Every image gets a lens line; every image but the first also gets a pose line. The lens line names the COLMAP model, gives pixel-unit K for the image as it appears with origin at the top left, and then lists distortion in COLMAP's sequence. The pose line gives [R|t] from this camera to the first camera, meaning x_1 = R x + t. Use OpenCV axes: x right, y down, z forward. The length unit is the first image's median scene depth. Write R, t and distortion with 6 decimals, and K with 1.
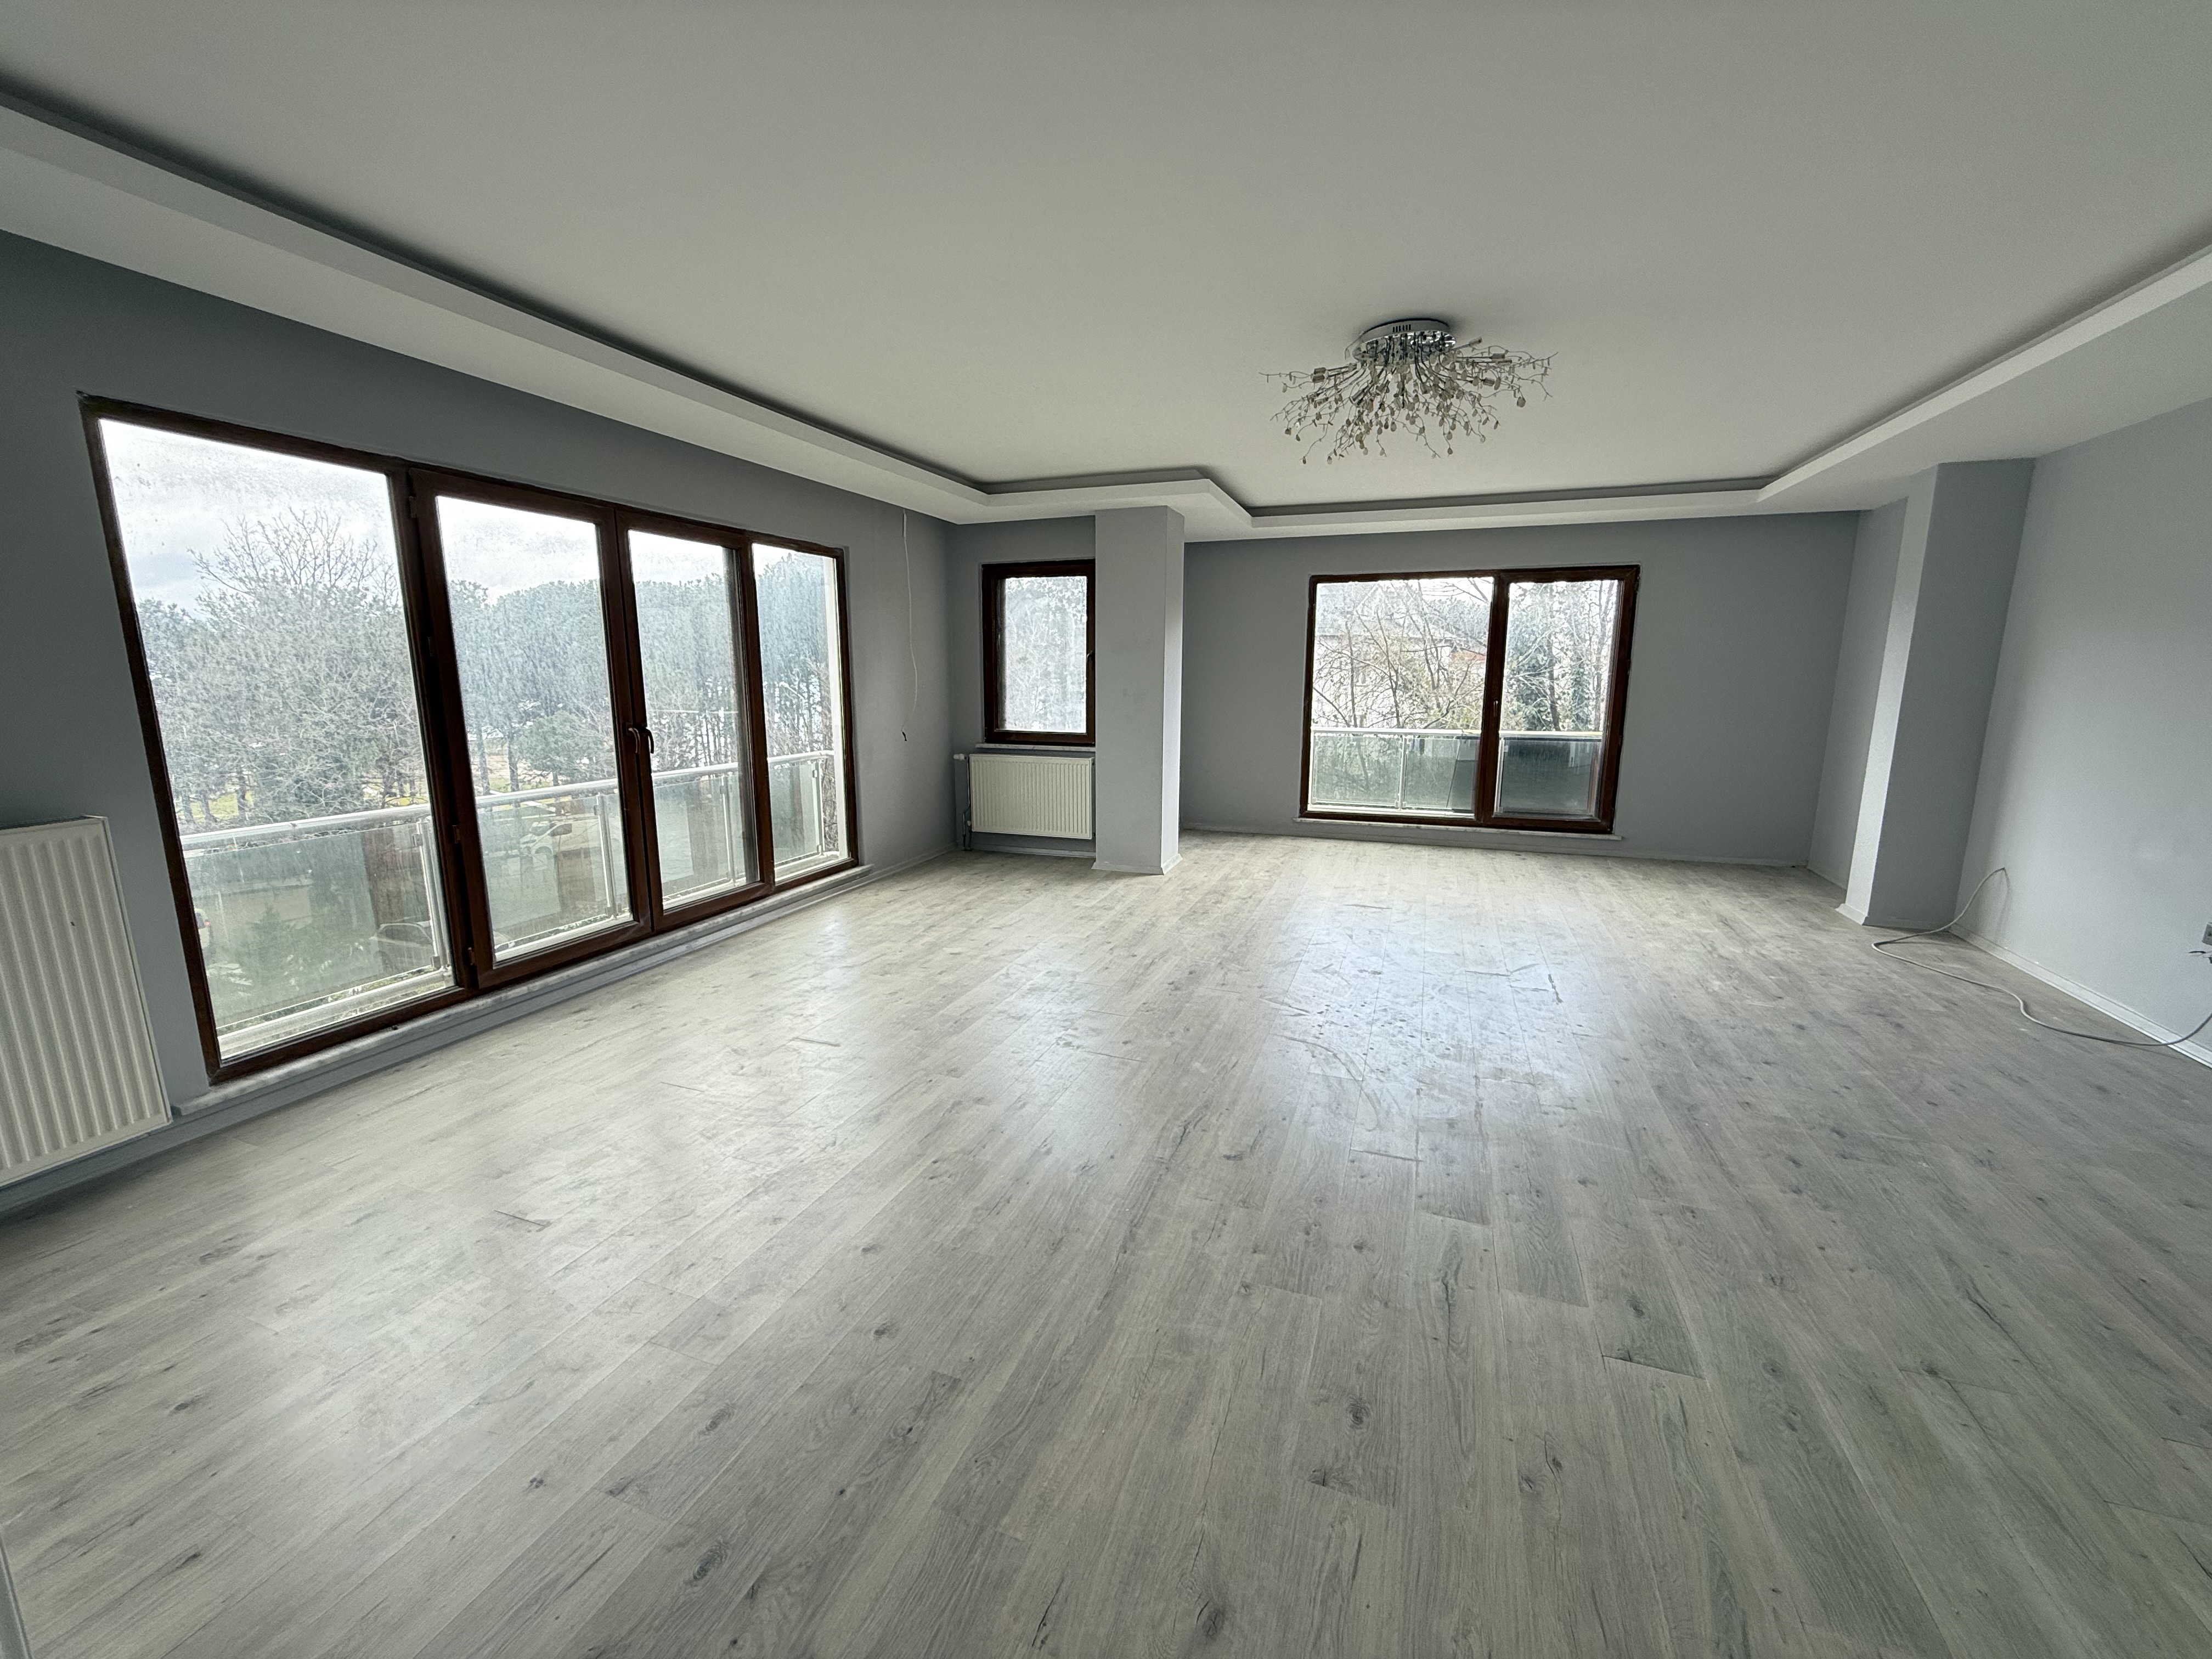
lens RADIAL K [[878.2, 0, 1108.0], [0, 878.2, 831.4], [0, 0, 1]] dist [-0.002146, 0.000134]
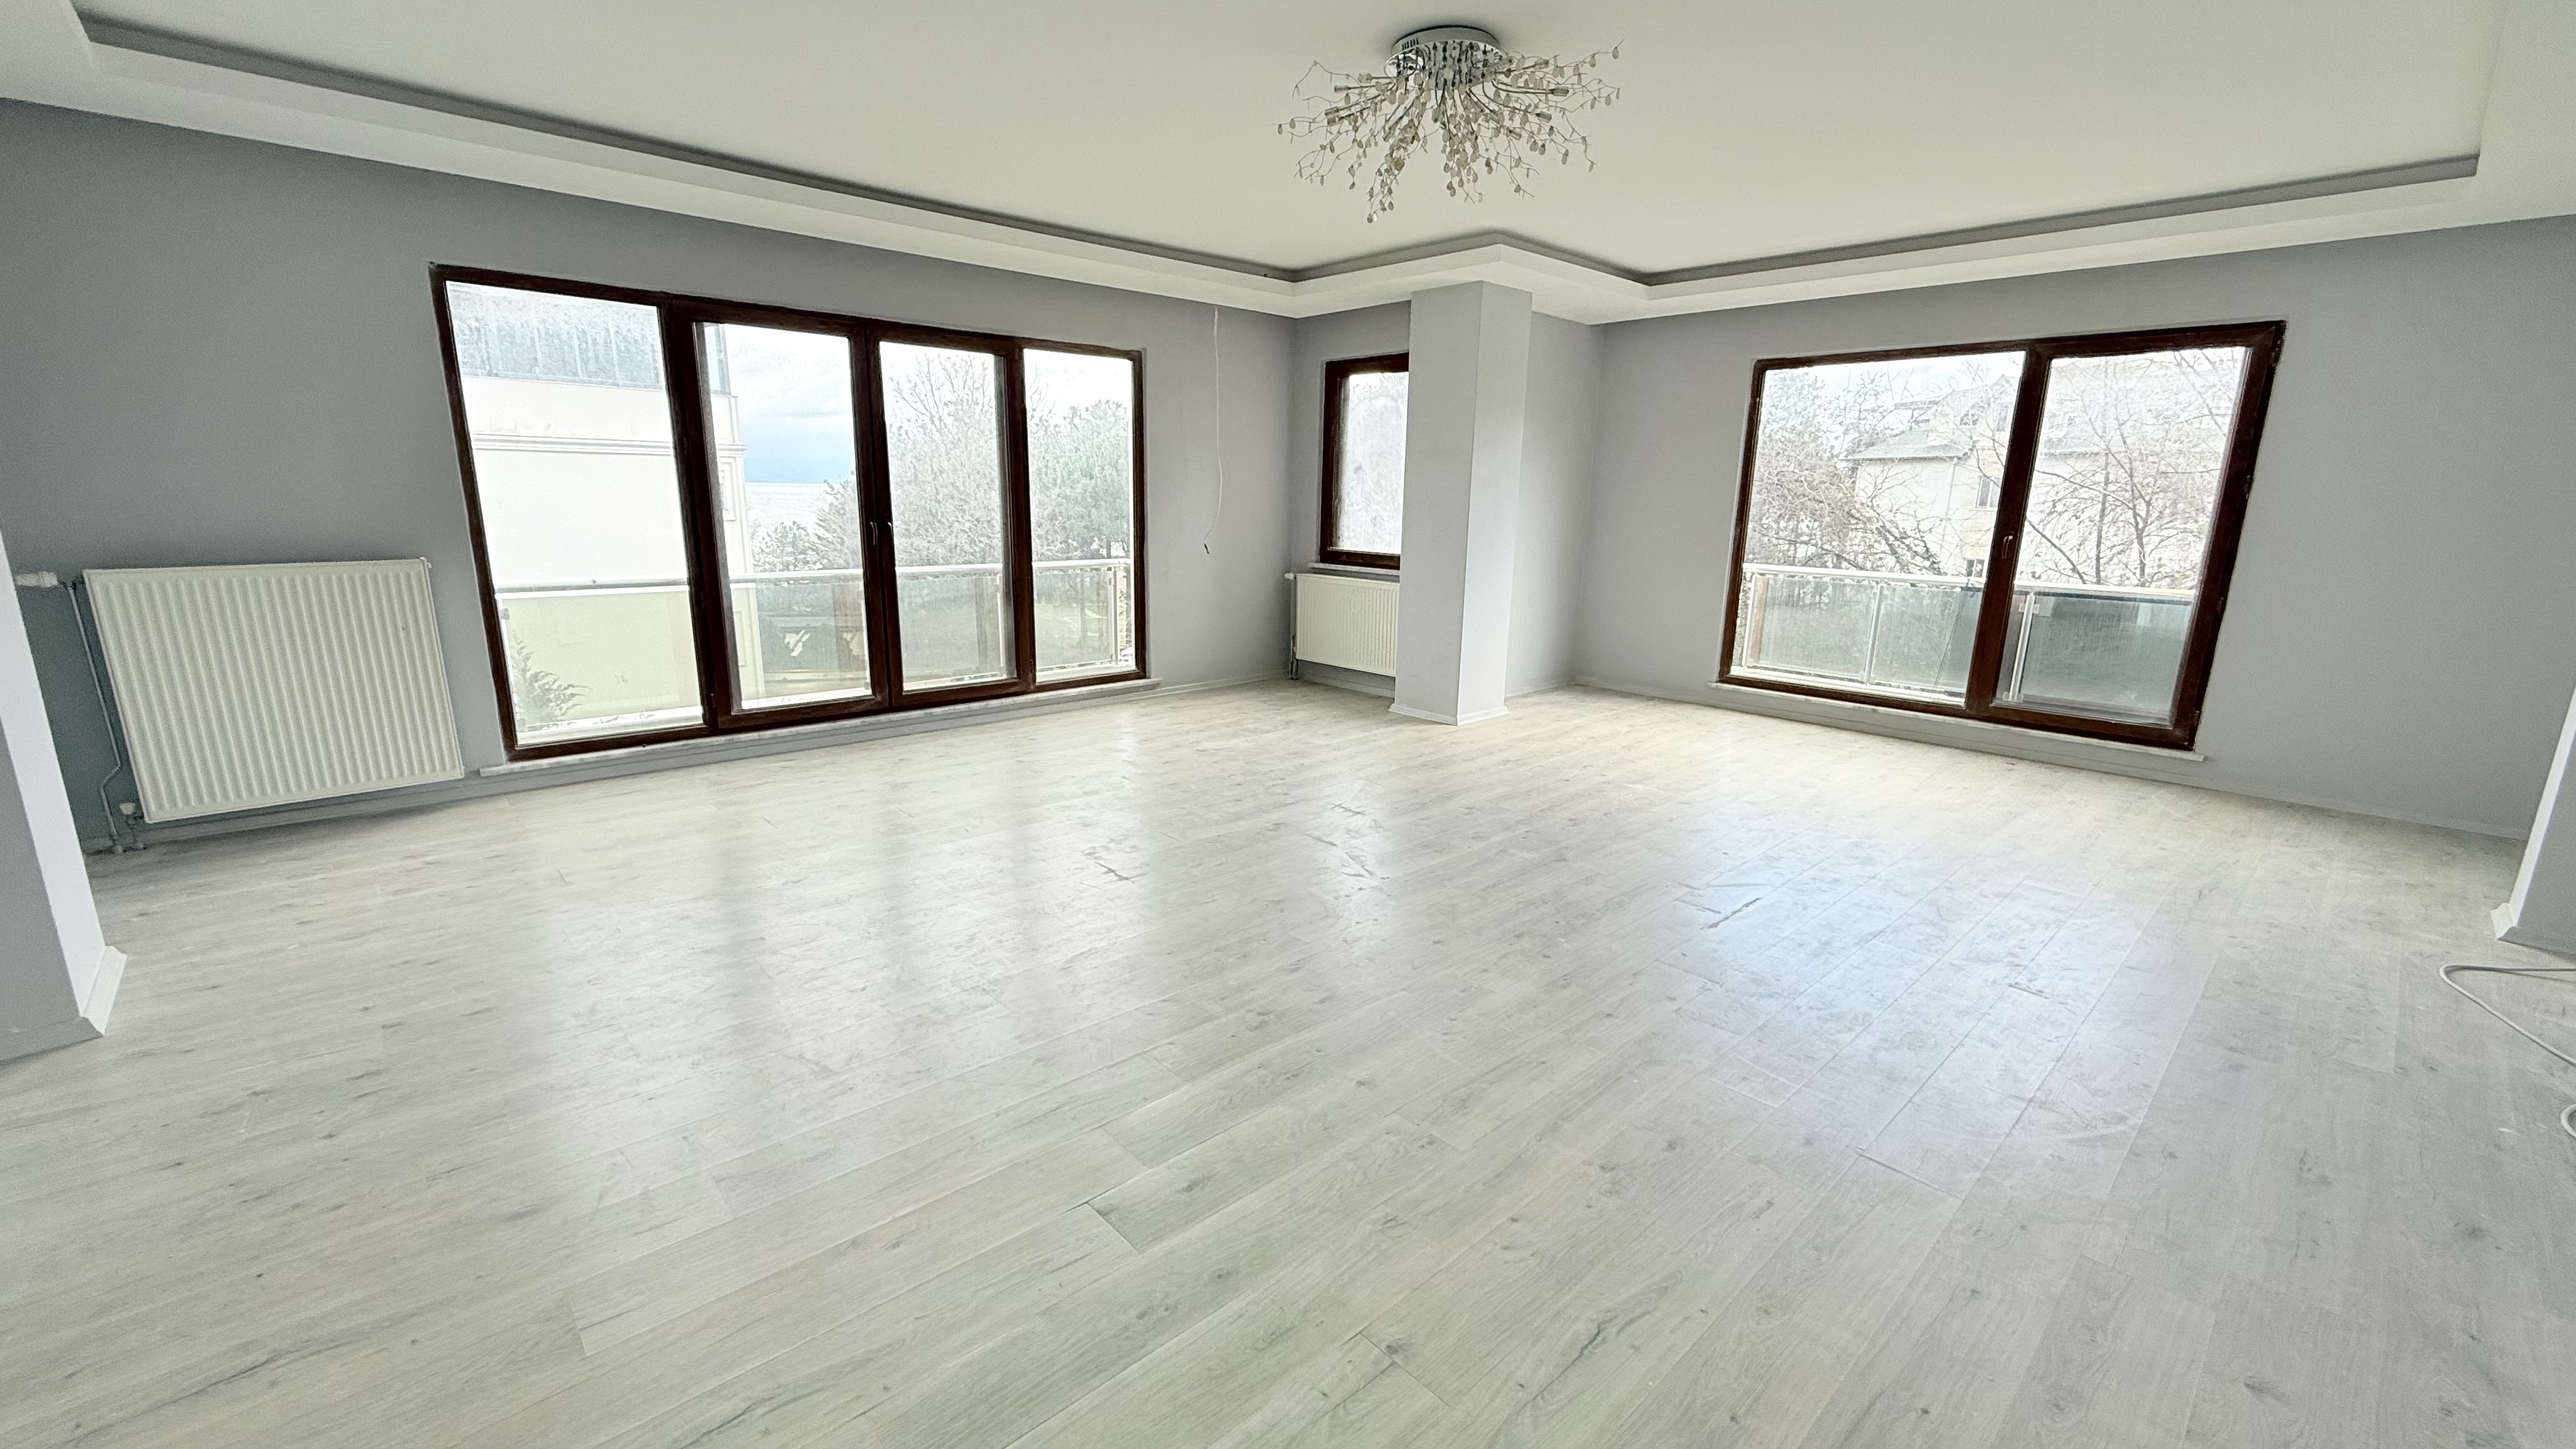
lens RADIAL K [[1021.7, 0, 1288.5], [0, 1021.7, 733.2], [0, 0, 1]] dist [-0.004502, -0.000040]
pose [[0.889039, 0.119958, -0.441836, 0.372332], [-0.098785, 0.992593, 0.070718, 0.003237], [0.447046, -0.019224, 0.894304, 0.046107]]
